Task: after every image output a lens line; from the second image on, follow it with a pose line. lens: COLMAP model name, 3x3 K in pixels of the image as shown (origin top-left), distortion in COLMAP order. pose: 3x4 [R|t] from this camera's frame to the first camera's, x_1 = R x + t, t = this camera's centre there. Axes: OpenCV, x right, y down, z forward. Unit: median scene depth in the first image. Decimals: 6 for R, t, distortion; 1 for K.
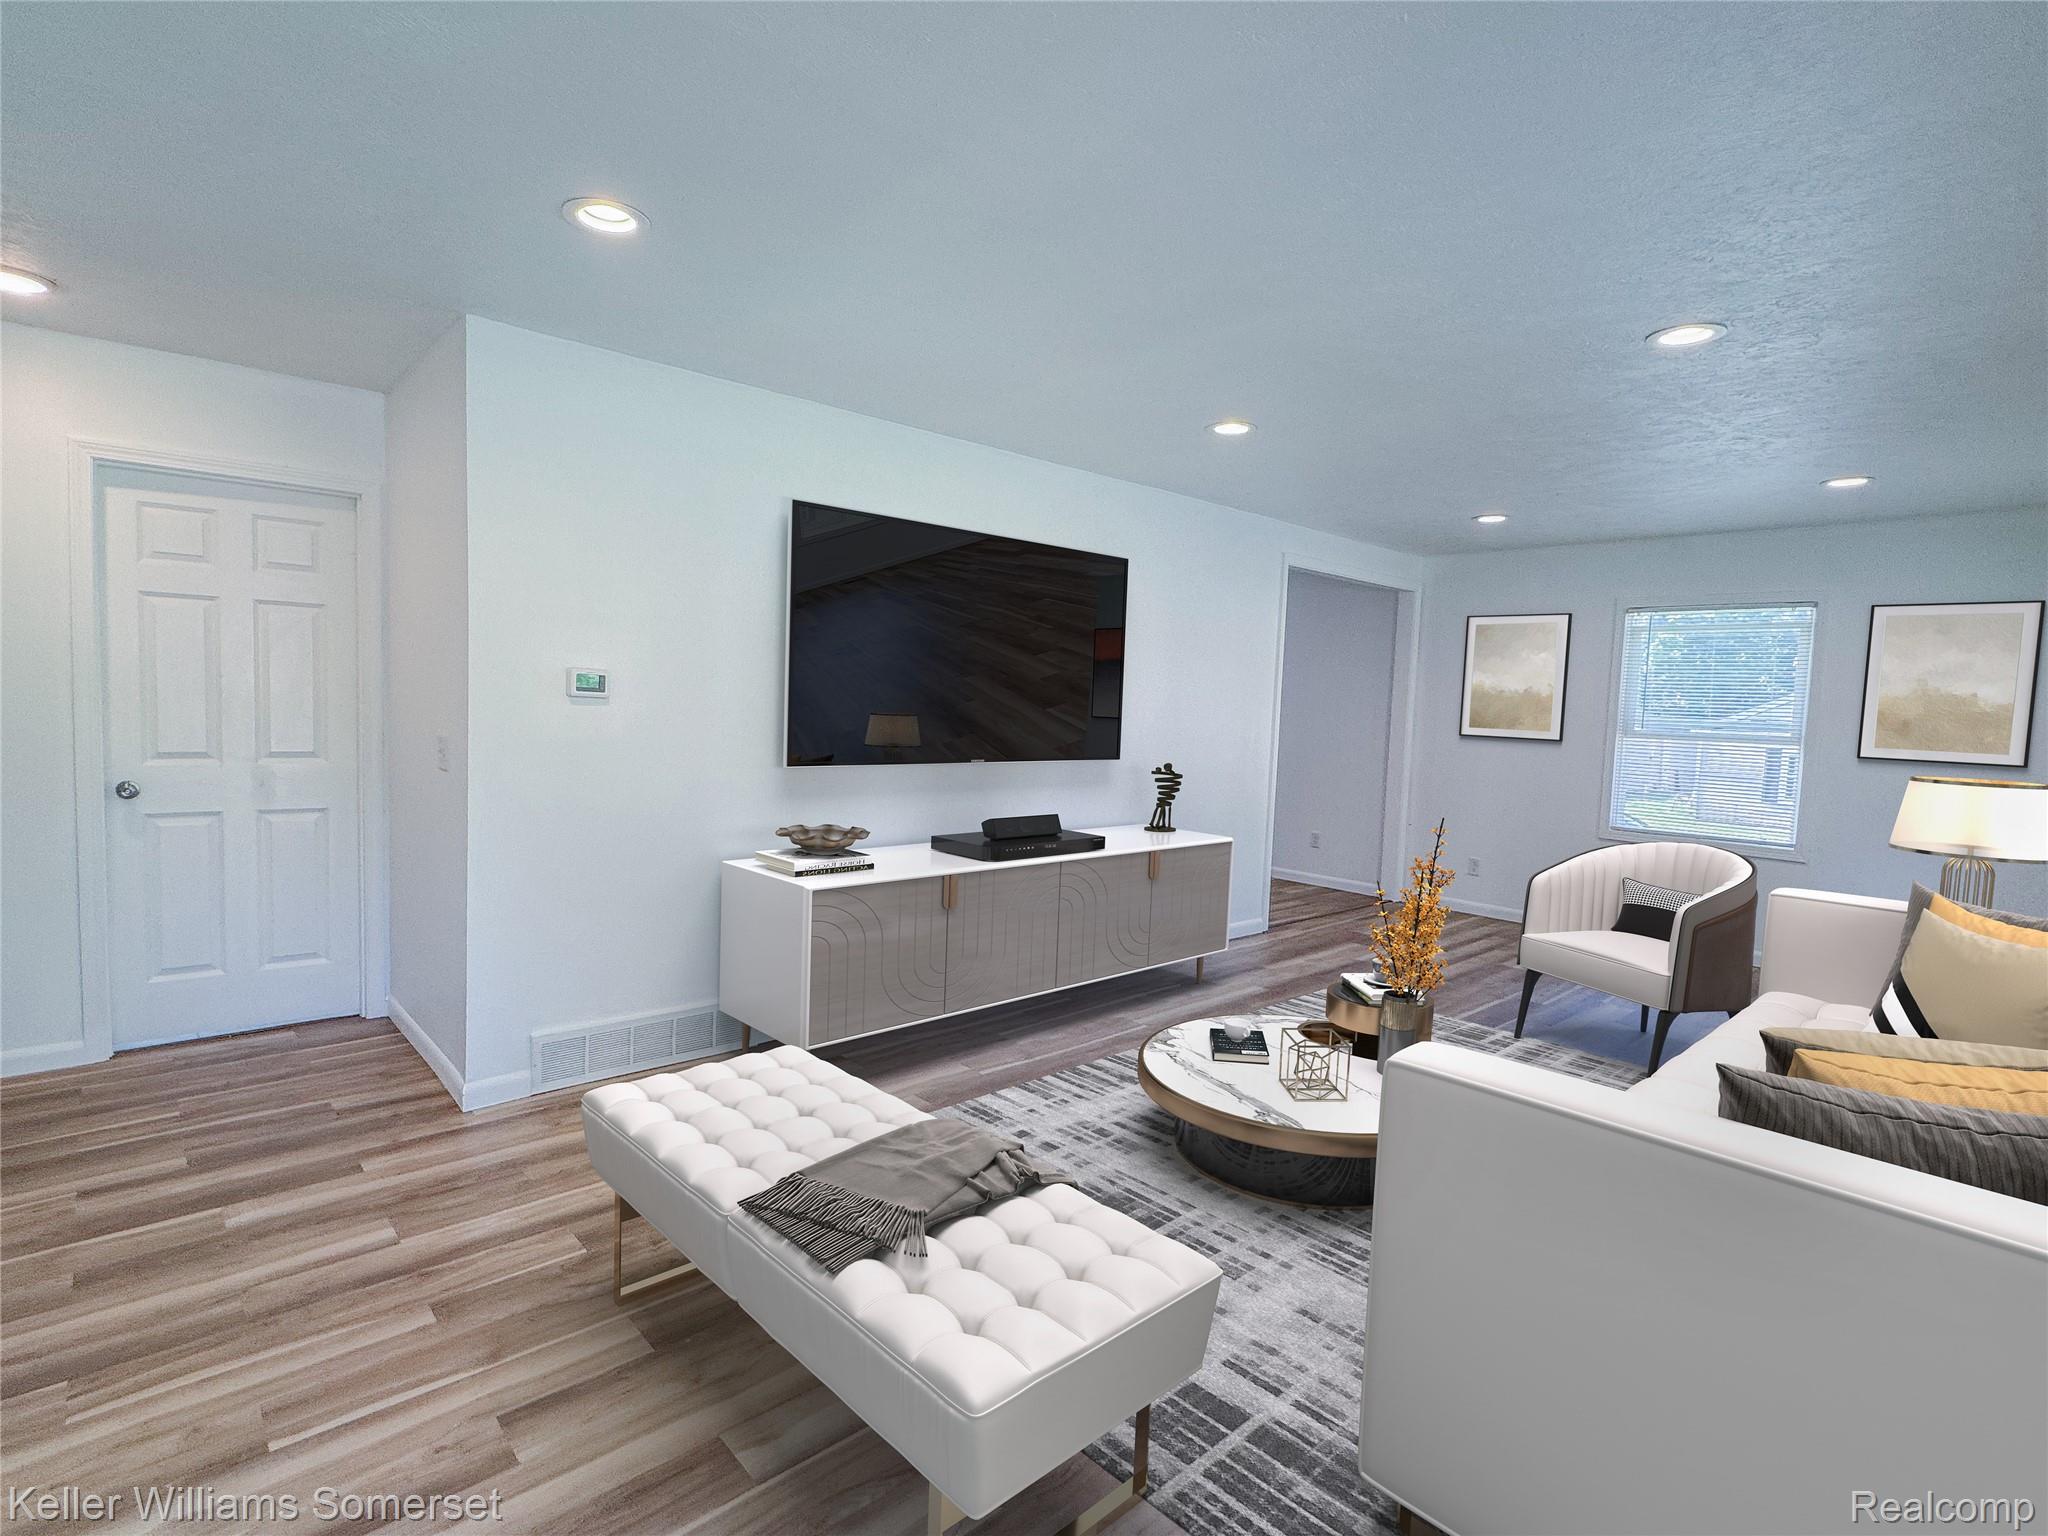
lens RADIAL K [[1029.6, 0, 1026.4], [0, 1029.6, 768.1], [0, 0, 1]] dist [-0.002646, -0.000174]
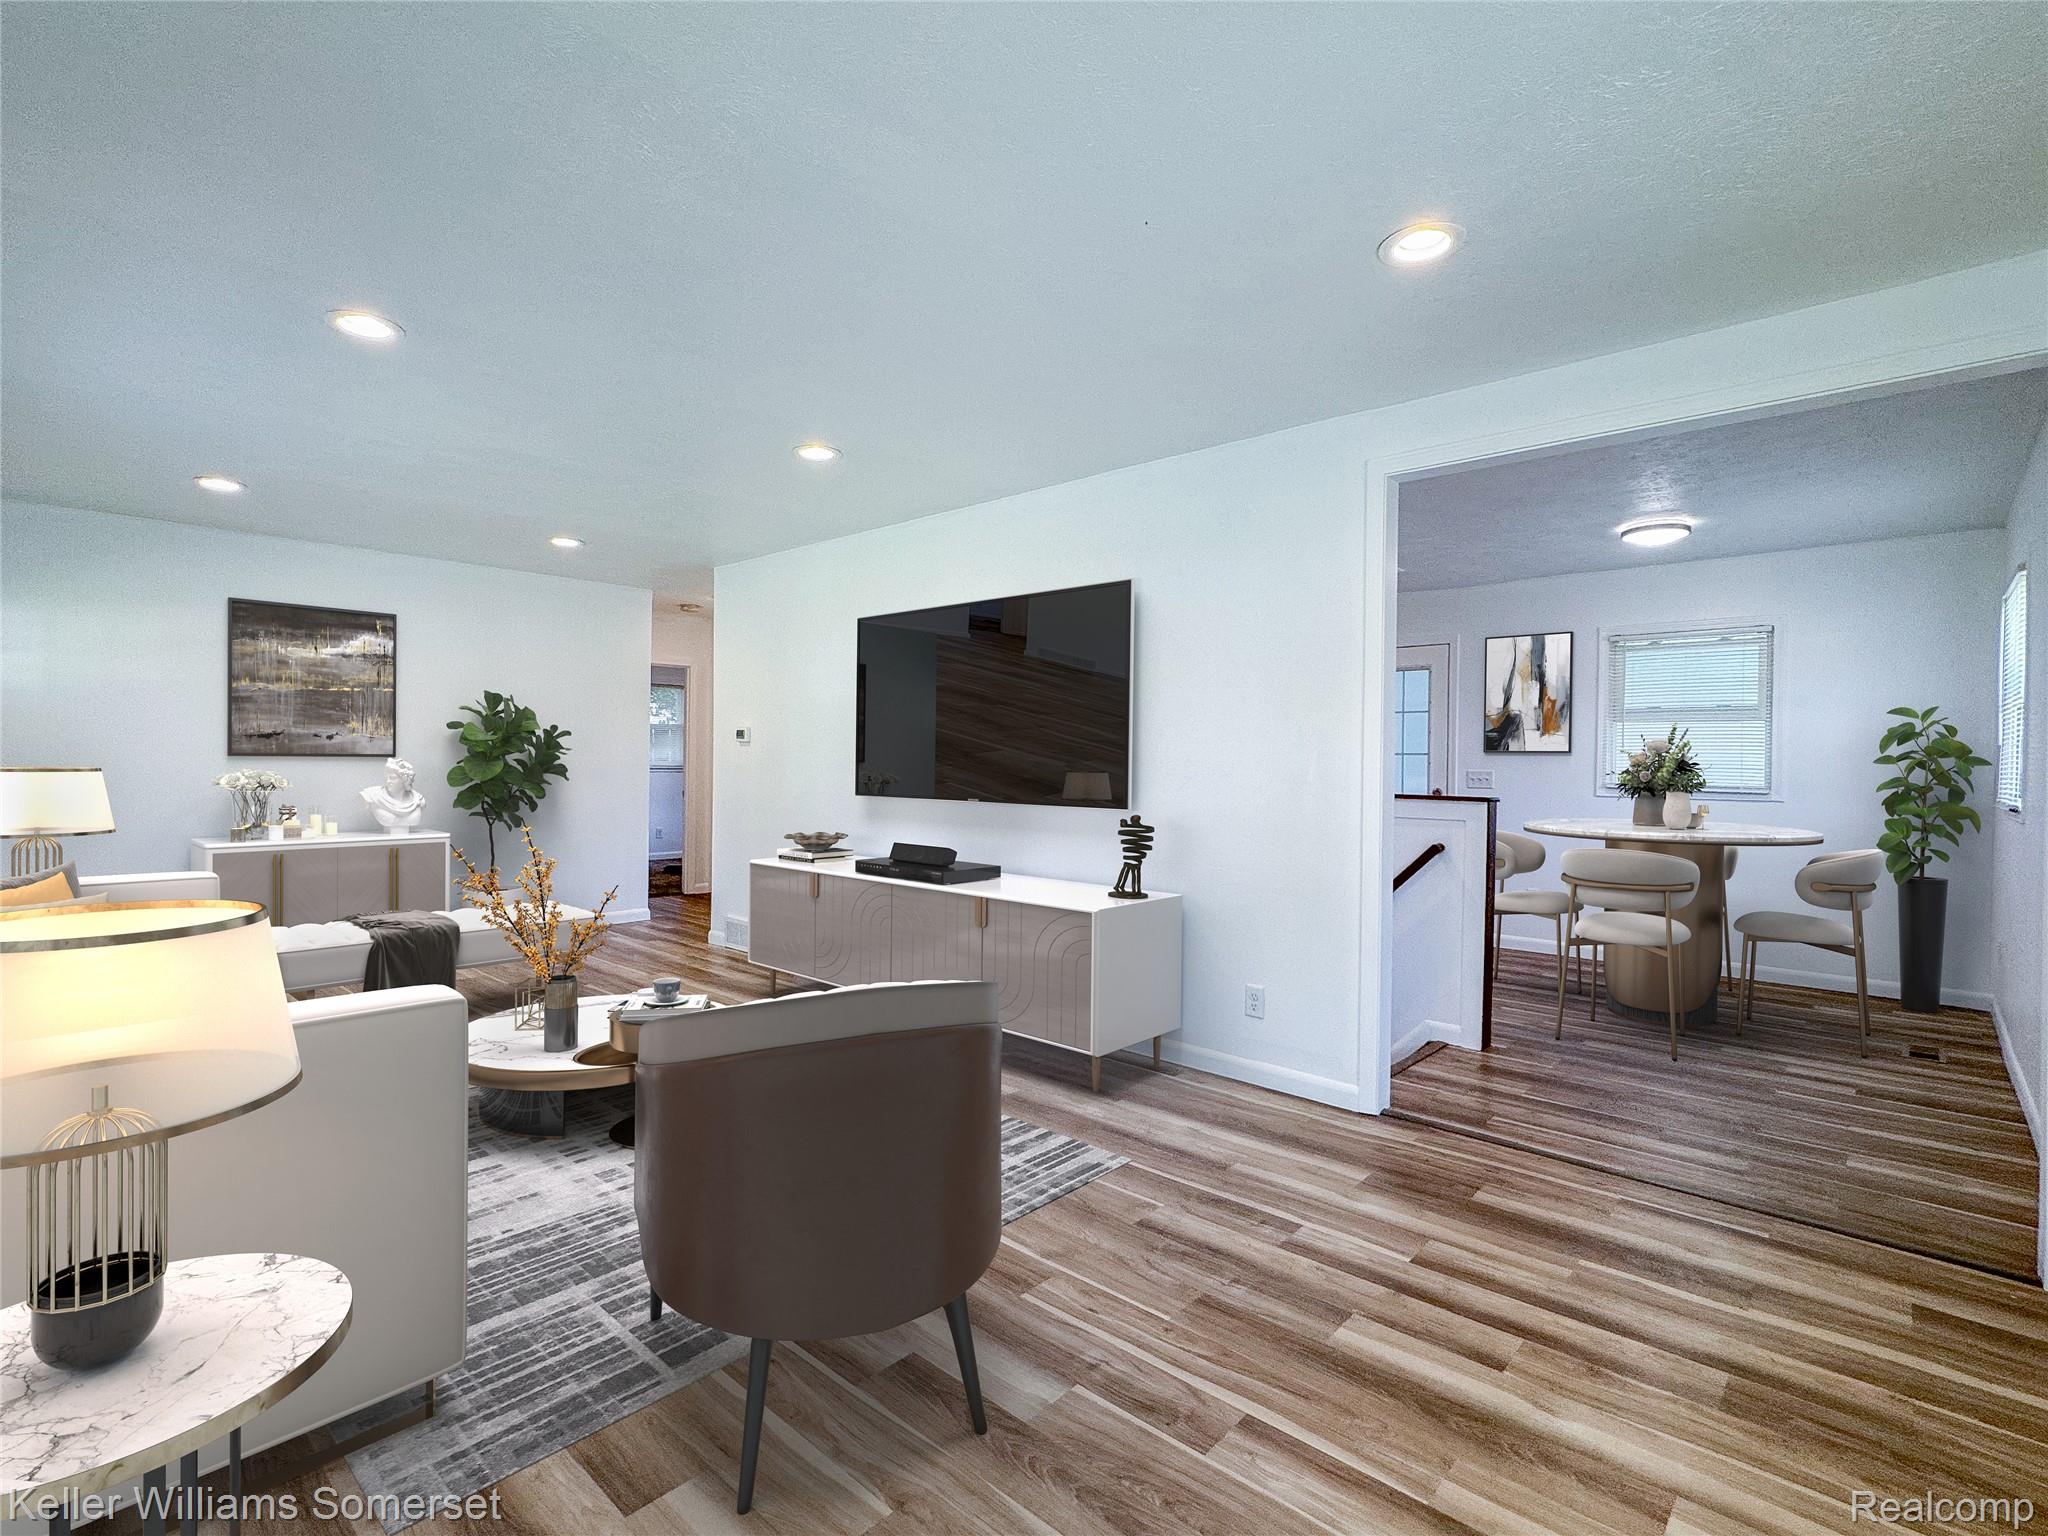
lens RADIAL K [[964.0, 0, 1027.7], [0, 964.0, 766.1], [0, 0, 1]] dist [0.003952, 0.000206]
pose [[0.086350, -0.023526, -0.995987, 1.030810], [-0.069786, 0.997123, -0.029603, -0.016566], [0.993818, 0.072062, 0.084460, 0.975416]]
